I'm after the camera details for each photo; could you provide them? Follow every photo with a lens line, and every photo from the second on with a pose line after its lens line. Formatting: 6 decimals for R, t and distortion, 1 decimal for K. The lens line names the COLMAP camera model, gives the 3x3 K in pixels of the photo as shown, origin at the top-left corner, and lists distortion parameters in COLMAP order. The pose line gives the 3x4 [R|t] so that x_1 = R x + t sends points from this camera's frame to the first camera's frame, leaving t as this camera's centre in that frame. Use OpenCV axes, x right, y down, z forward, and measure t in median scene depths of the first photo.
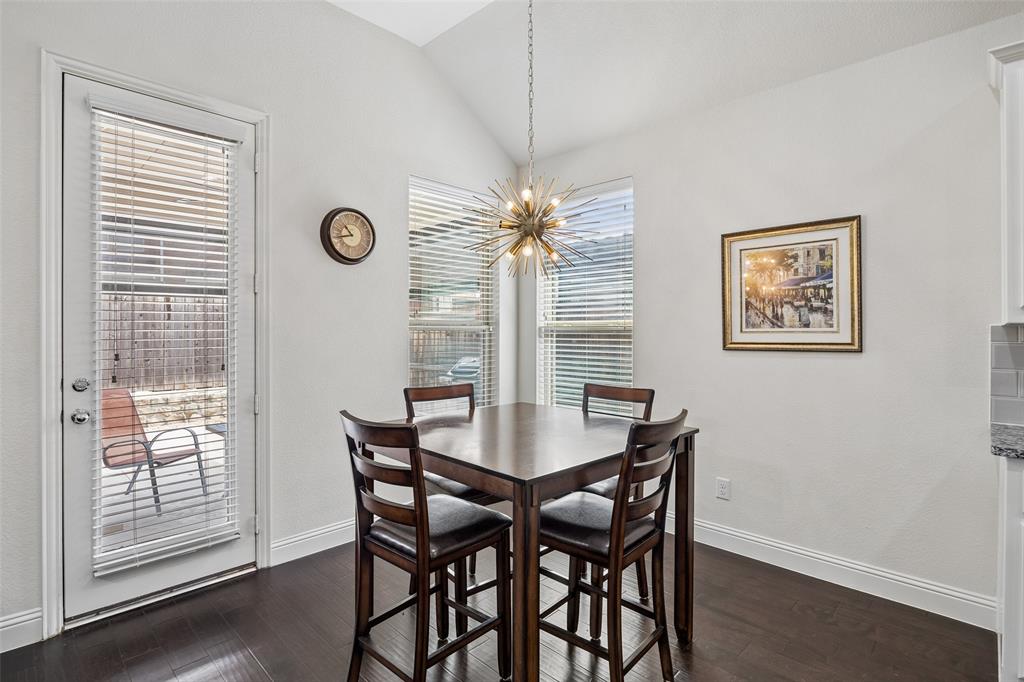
lens RADIAL K [[499.7, 0, 505.0], [0, 499.7, 333.0], [0, 0, 1]] dist [-0.014326, 0.000767]
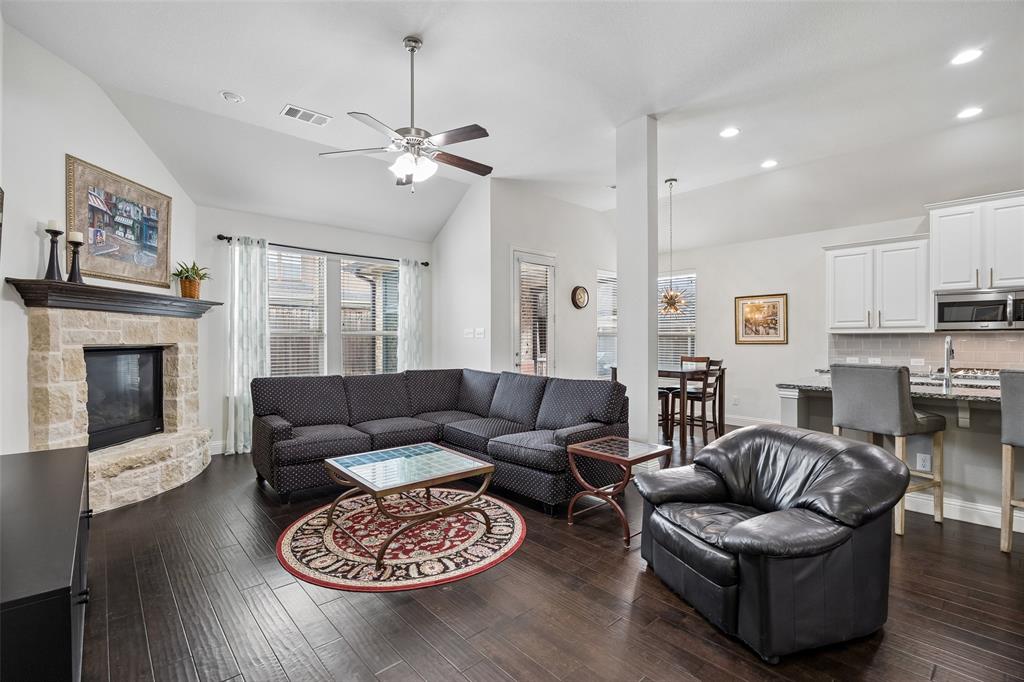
lens RADIAL K [[459.8, 0, 507.3], [0, 459.8, 342.1], [0, 0, 1]] dist [-0.015447, 0.000094]
pose [[0.998366, 0.000998, -0.057135, -0.626155], [-0.000886, 0.999998, 0.001982, 0.023991], [0.057137, -0.001928, 0.998364, -1.486114]]
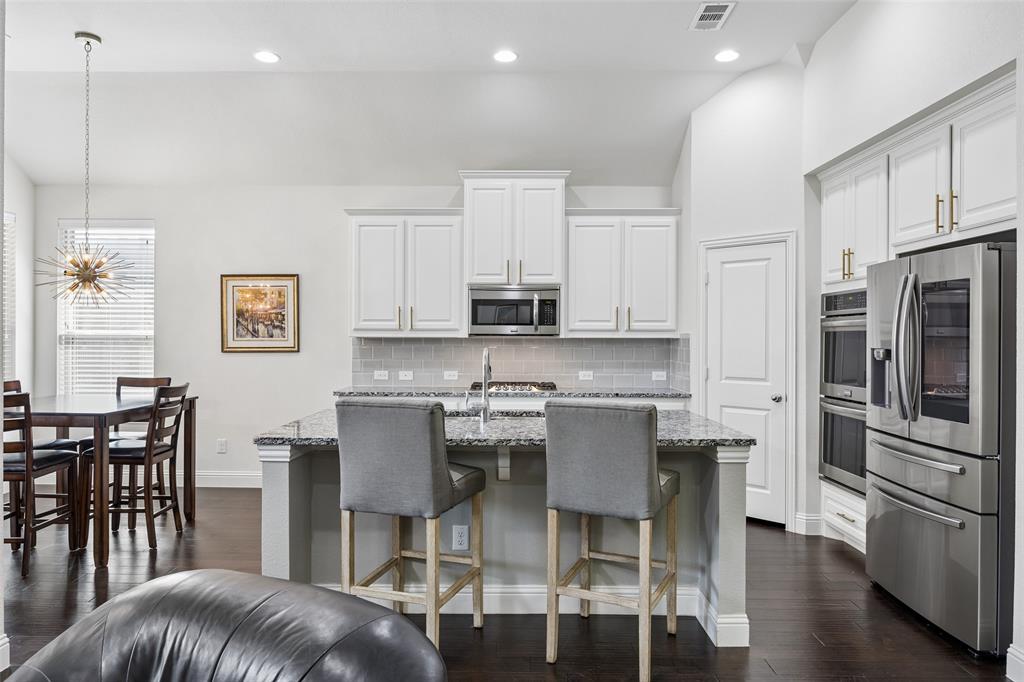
lens RADIAL K [[643.8, 0, 508.7], [0, 643.8, 337.5], [0, 0, 1]] dist [-0.008427, 0.000145]
pose [[0.717649, 0.002131, 0.696402, -0.316538], [-0.002193, 0.999997, -0.000801, -0.011962], [-0.696402, -0.000952, 0.717651, -1.088708]]
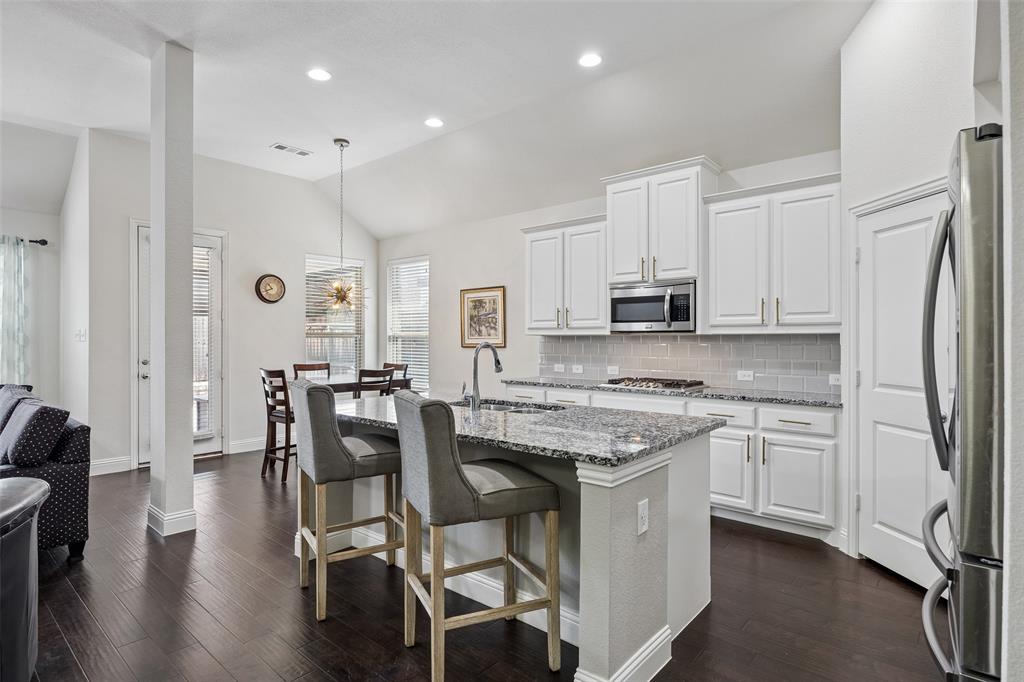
lens RADIAL K [[527.3, 0, 505.7], [0, 527.3, 337.4], [0, 0, 1]] dist [-0.012084, 0.003345]
pose [[0.997677, -0.000762, 0.068111, 0.528800], [0.001033, 0.999992, -0.003944, 0.002474], [-0.068108, 0.004005, 0.997670, -1.269177]]
